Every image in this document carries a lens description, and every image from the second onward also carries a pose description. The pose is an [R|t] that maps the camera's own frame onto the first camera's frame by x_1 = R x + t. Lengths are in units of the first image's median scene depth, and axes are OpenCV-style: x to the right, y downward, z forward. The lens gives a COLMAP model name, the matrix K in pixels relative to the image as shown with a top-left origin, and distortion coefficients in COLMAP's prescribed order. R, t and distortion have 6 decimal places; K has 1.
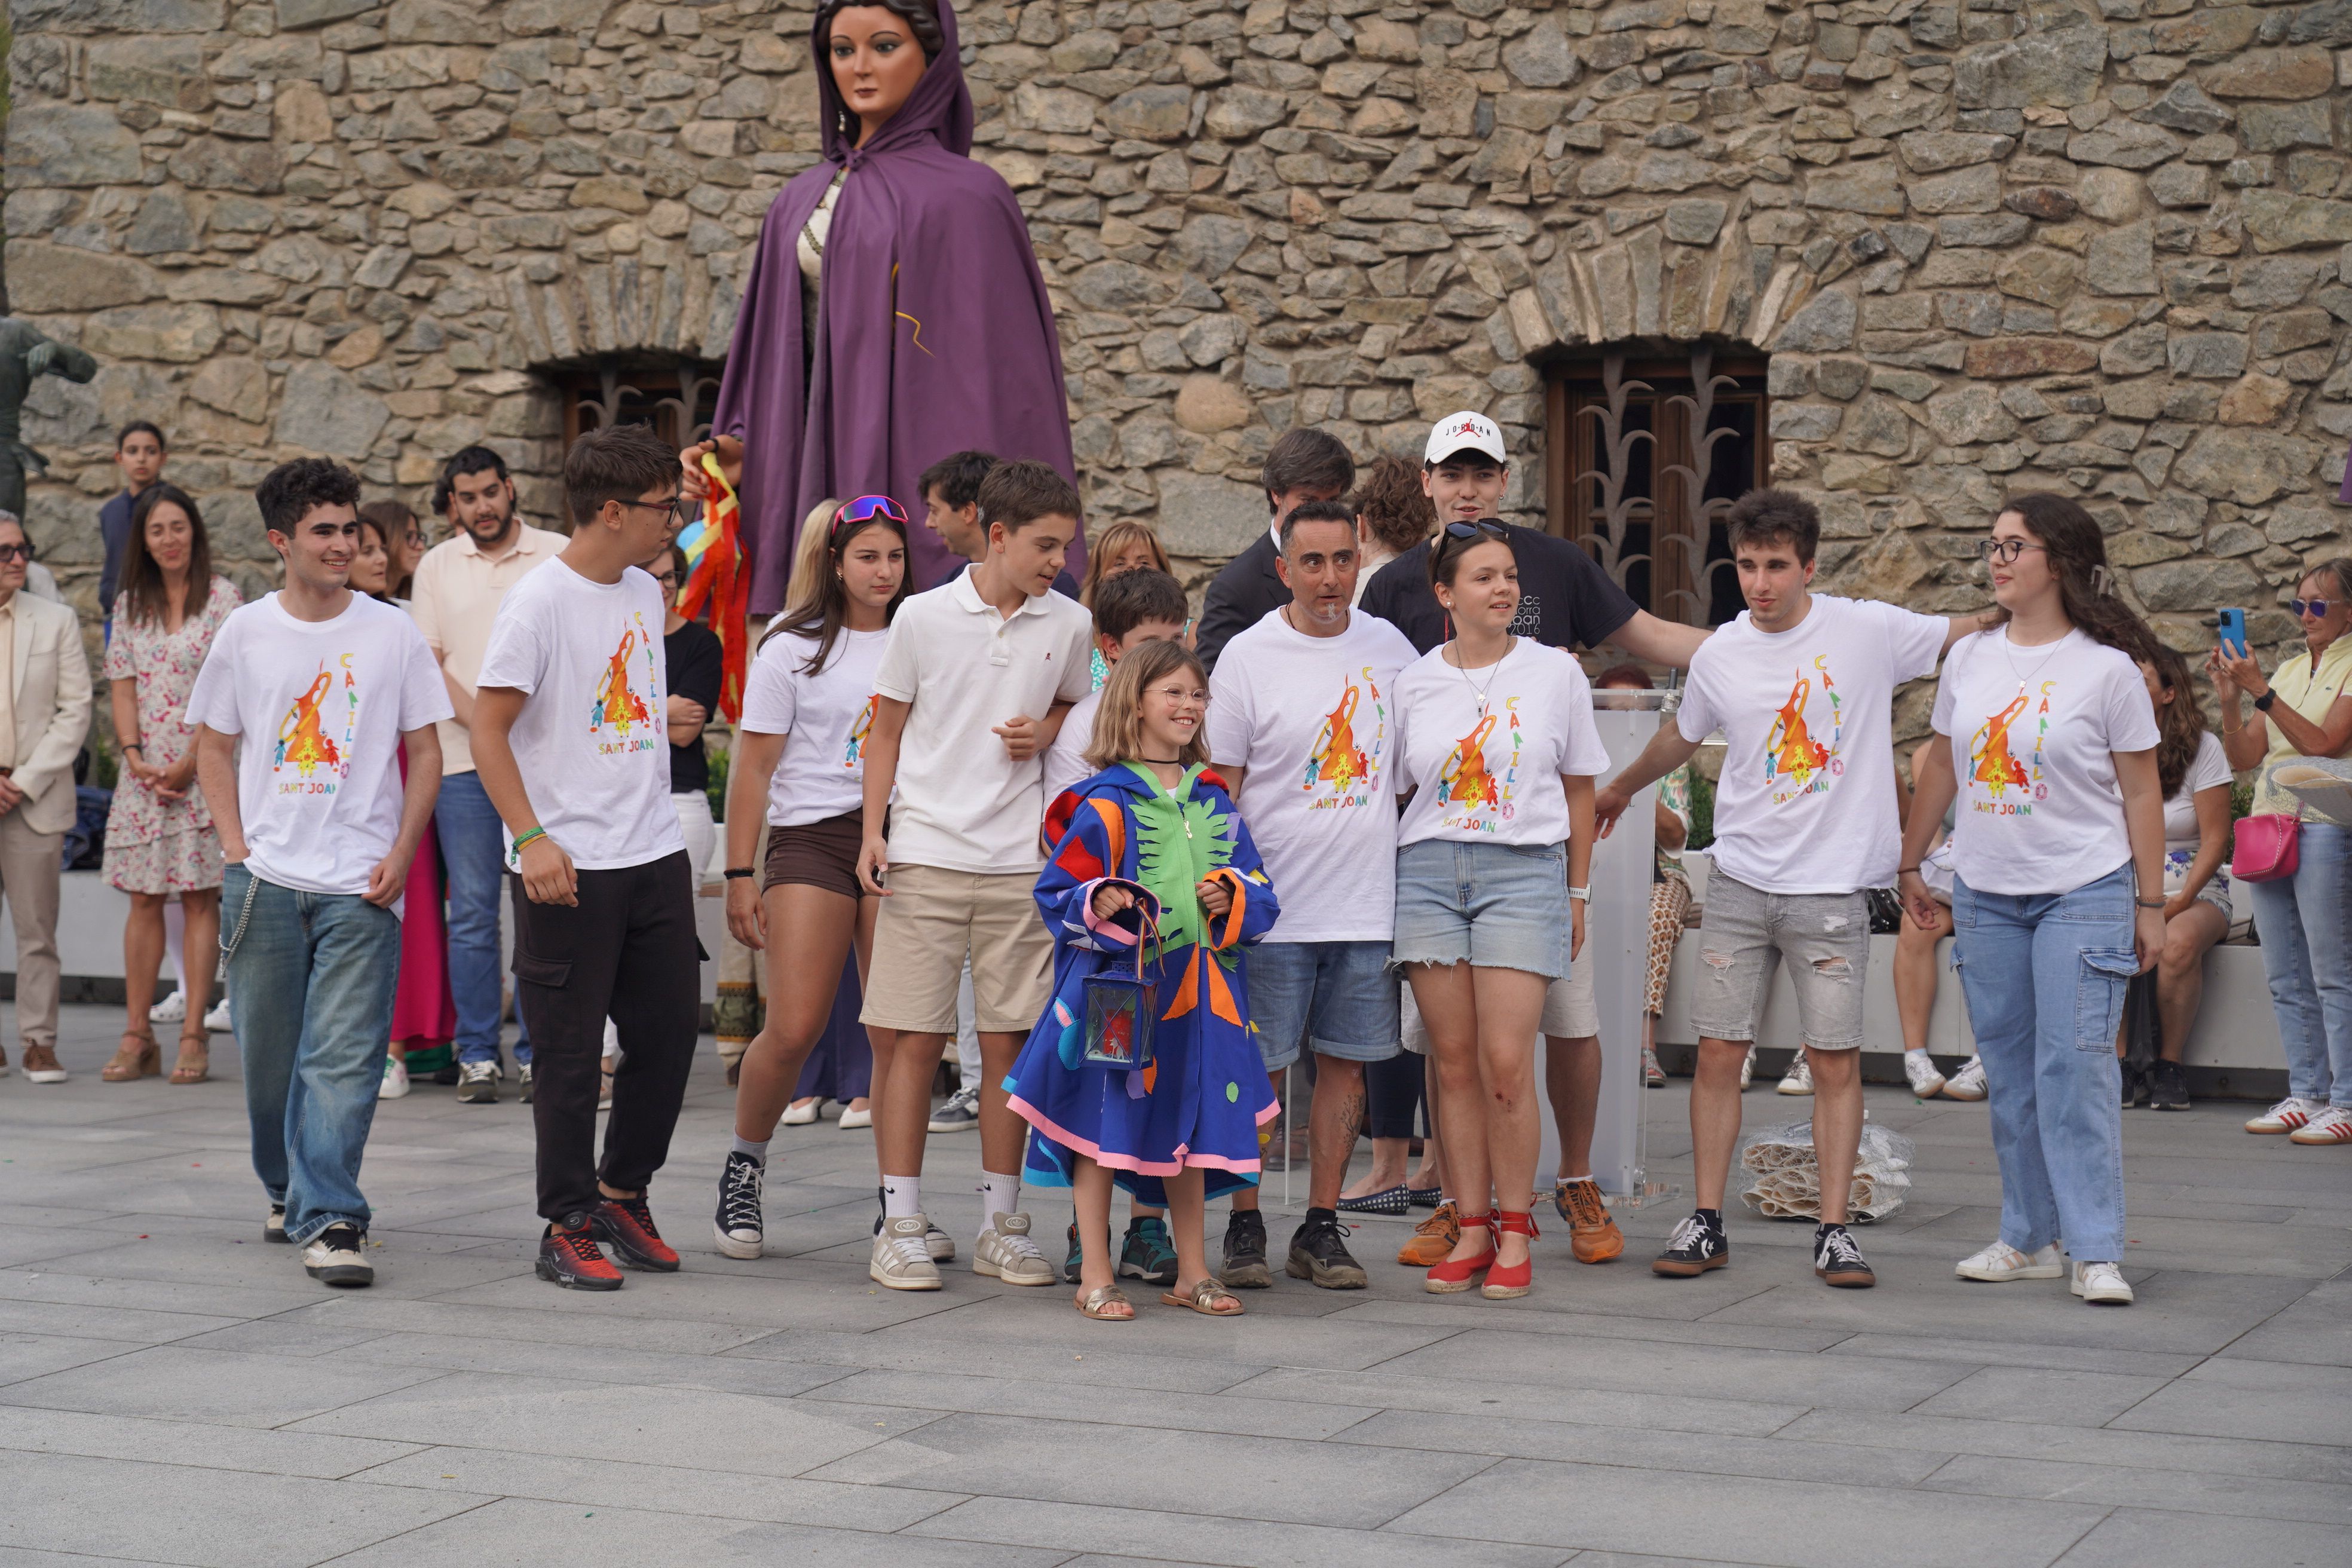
lens RADIAL K [[4811.8, 0, 1207.8], [0, 4811.8, 814.8], [0, 0, 1]] dist [-0.012809, 0.337796]
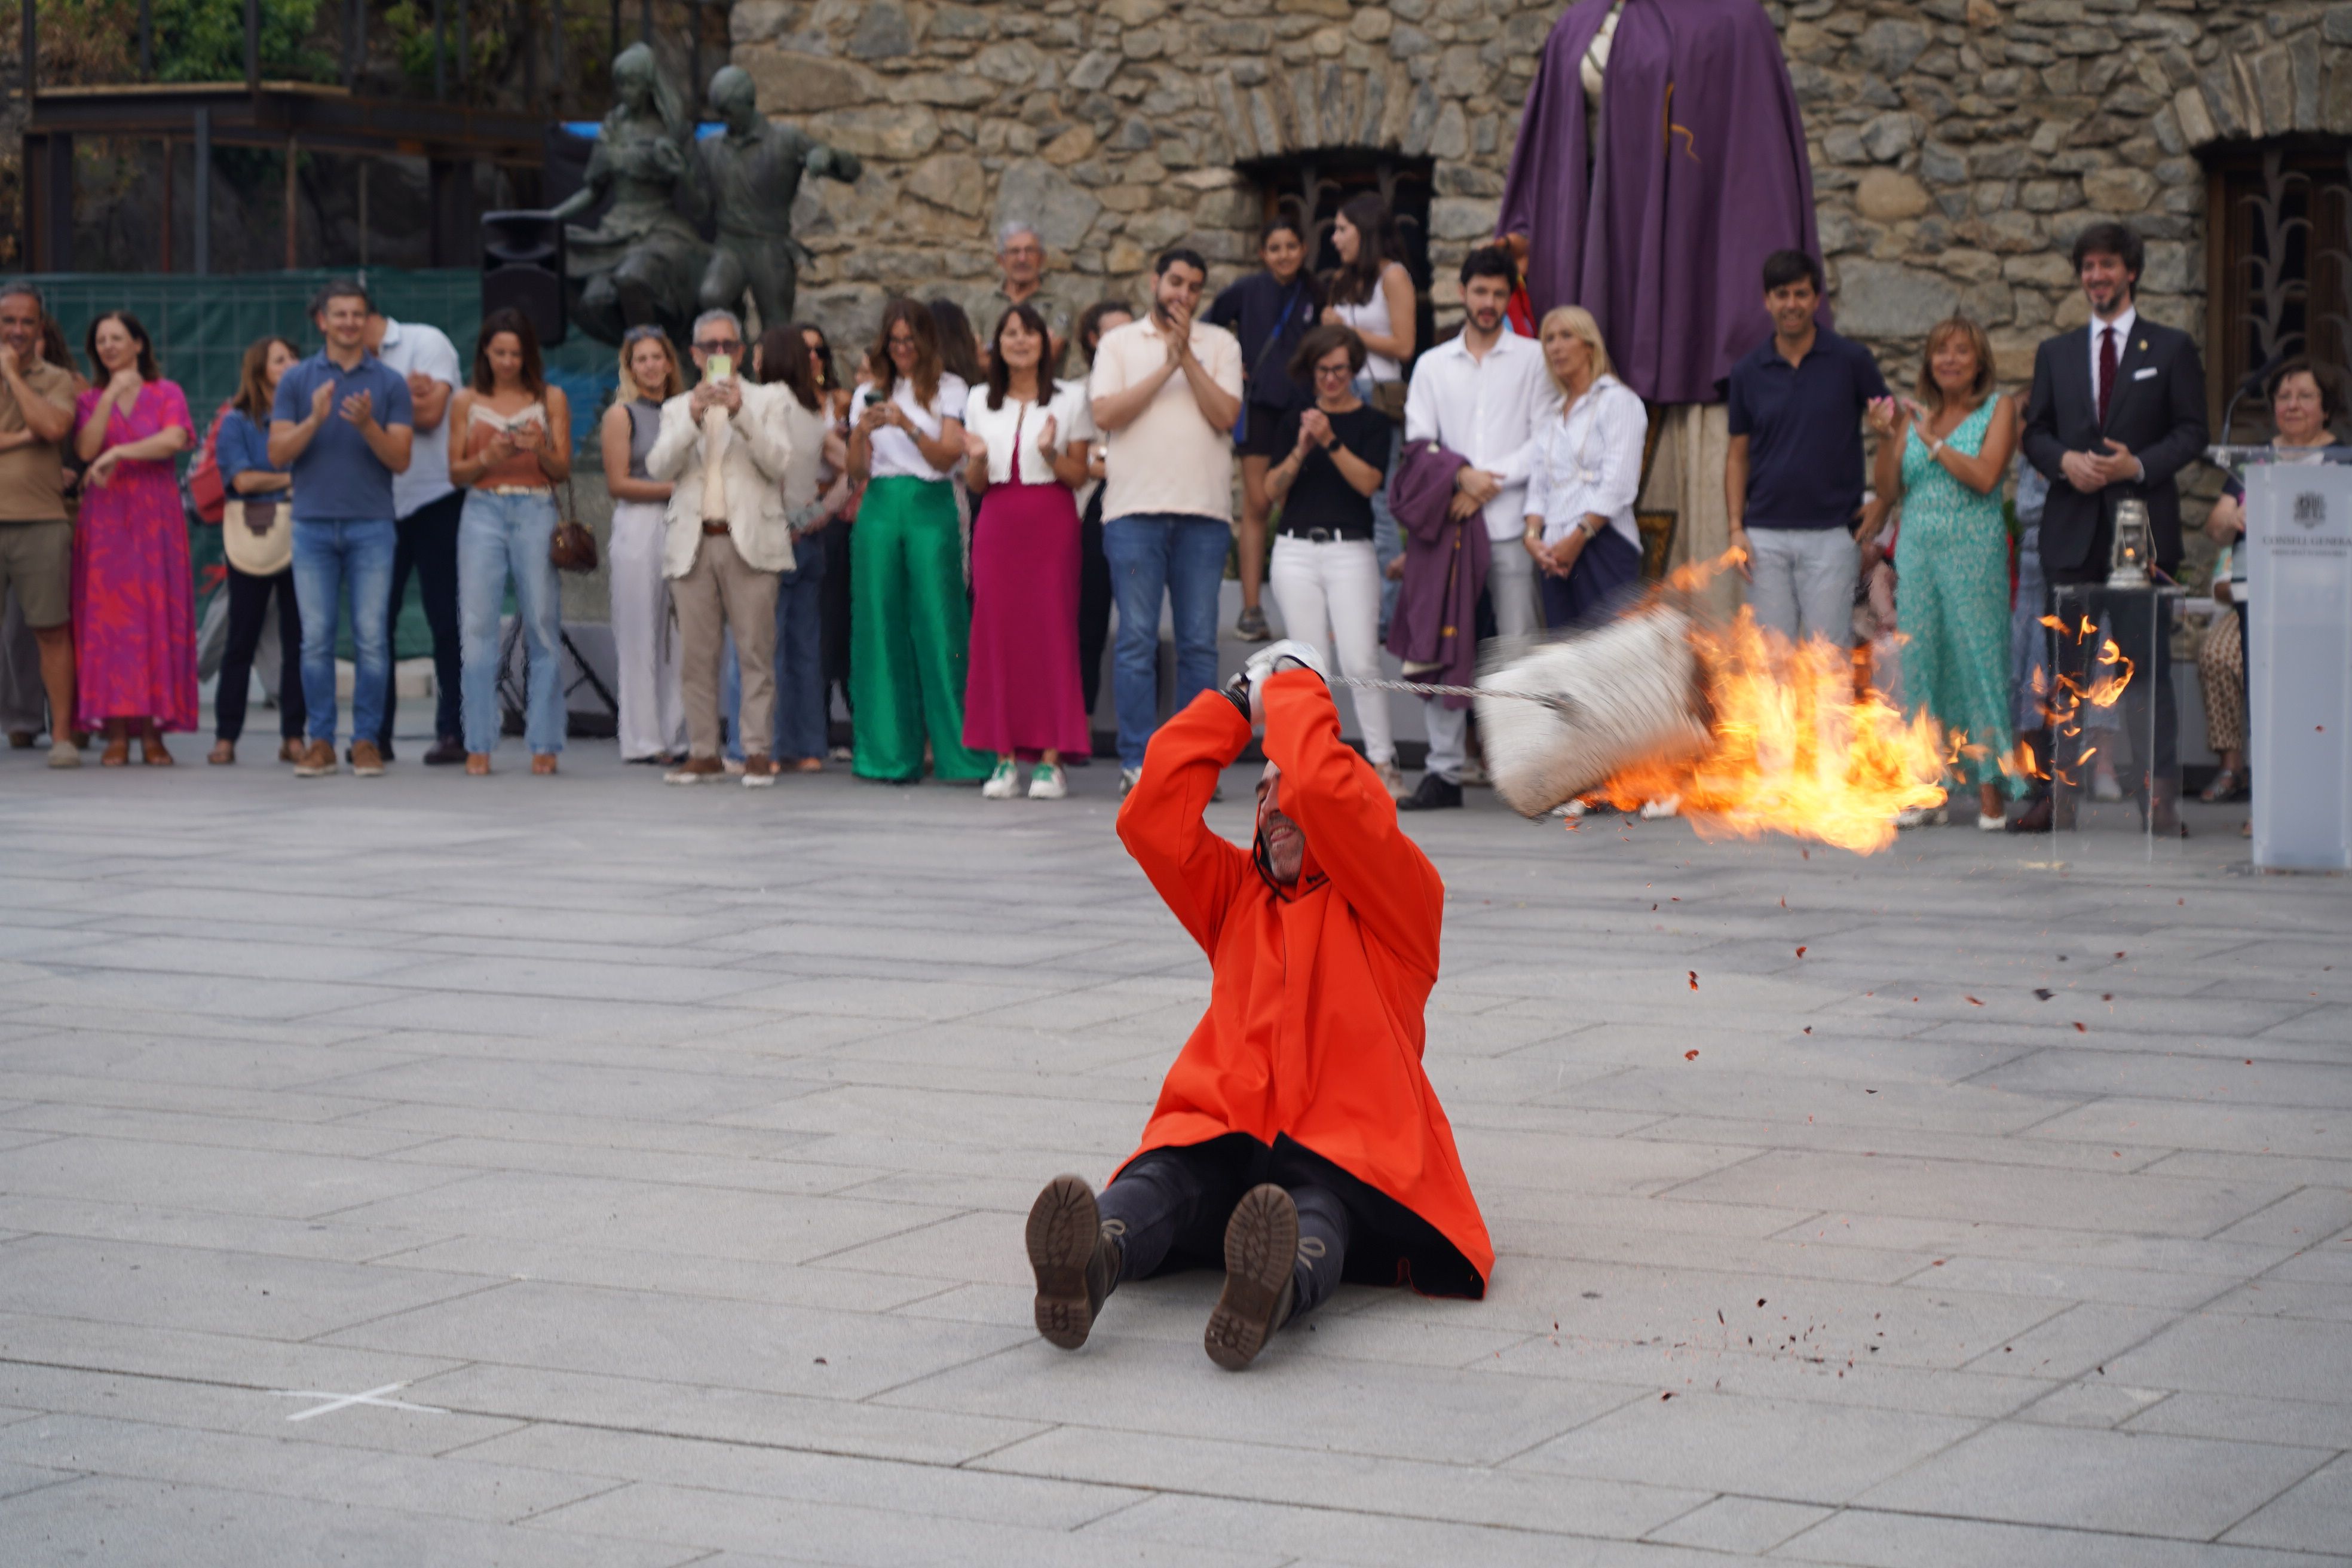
lens RADIAL K [[5652.1, 0, 1166.4], [0, 5652.1, 749.8], [0, 0, 1]] dist [0.077925, -0.637539]
pose [[0.997202, 0.001173, -0.074744, -0.063557], [0.000259, 0.999817, 0.019146, 0.013920], [0.074753, -0.019111, 0.997019, -0.268449]]
